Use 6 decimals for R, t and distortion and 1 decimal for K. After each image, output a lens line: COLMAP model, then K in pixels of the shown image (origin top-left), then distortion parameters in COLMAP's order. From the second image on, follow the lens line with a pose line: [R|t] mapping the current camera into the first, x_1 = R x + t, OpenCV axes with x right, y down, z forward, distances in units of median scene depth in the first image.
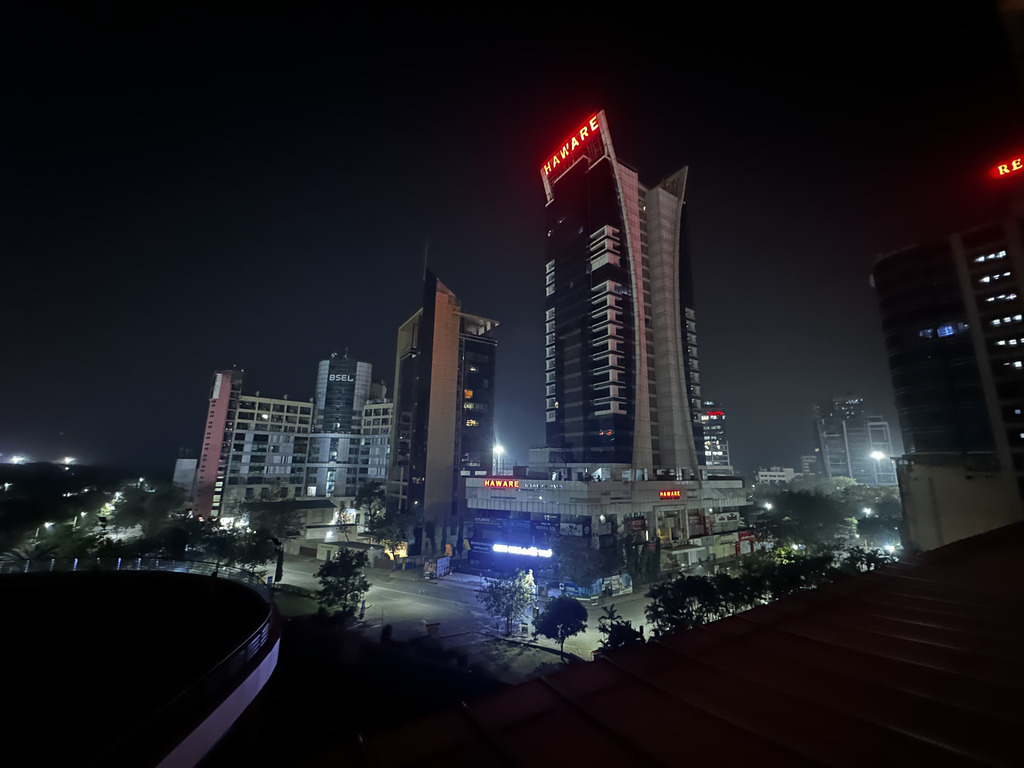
lens RADIAL K [[413.2, 0, 512.0], [0, 413.2, 384.0], [0, 0, 1]] dist [0.000583, 0.000110]
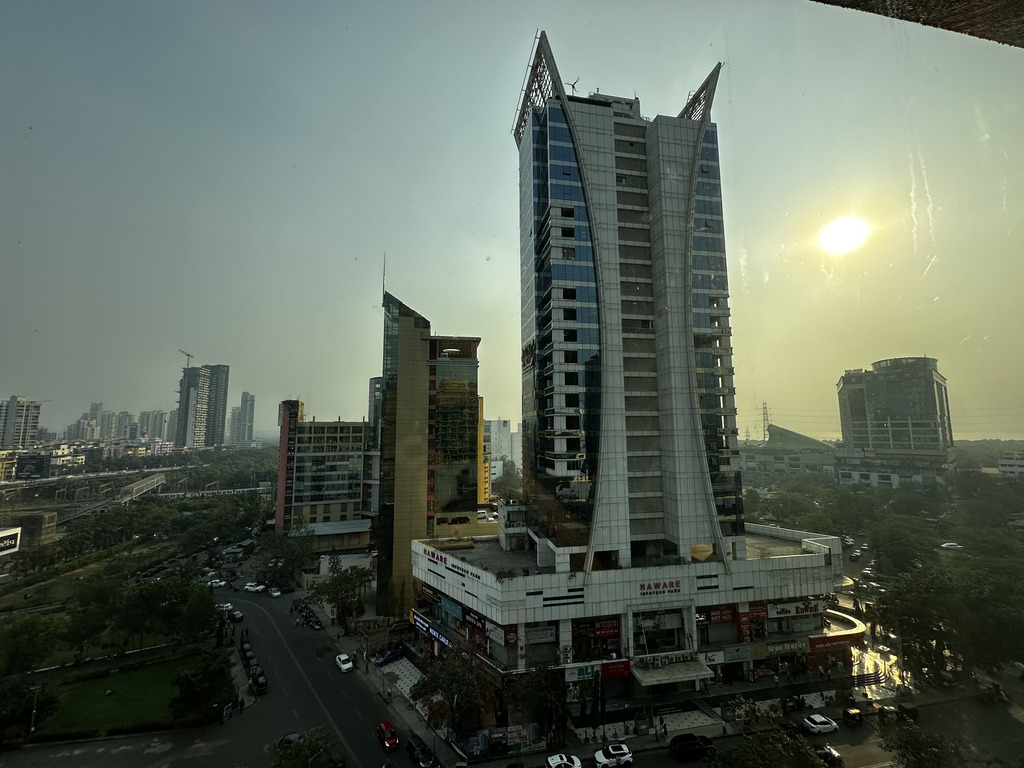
lens RADIAL K [[413.2, 0, 512.0], [0, 413.2, 384.0], [0, 0, 1]] dist [0.000583, 0.000110]
pose [[0.921451, -0.063427, -0.383282, 0.308387], [0.098708, 0.992430, 0.073074, -0.100319], [0.375745, -0.105167, 0.920736, 0.217016]]
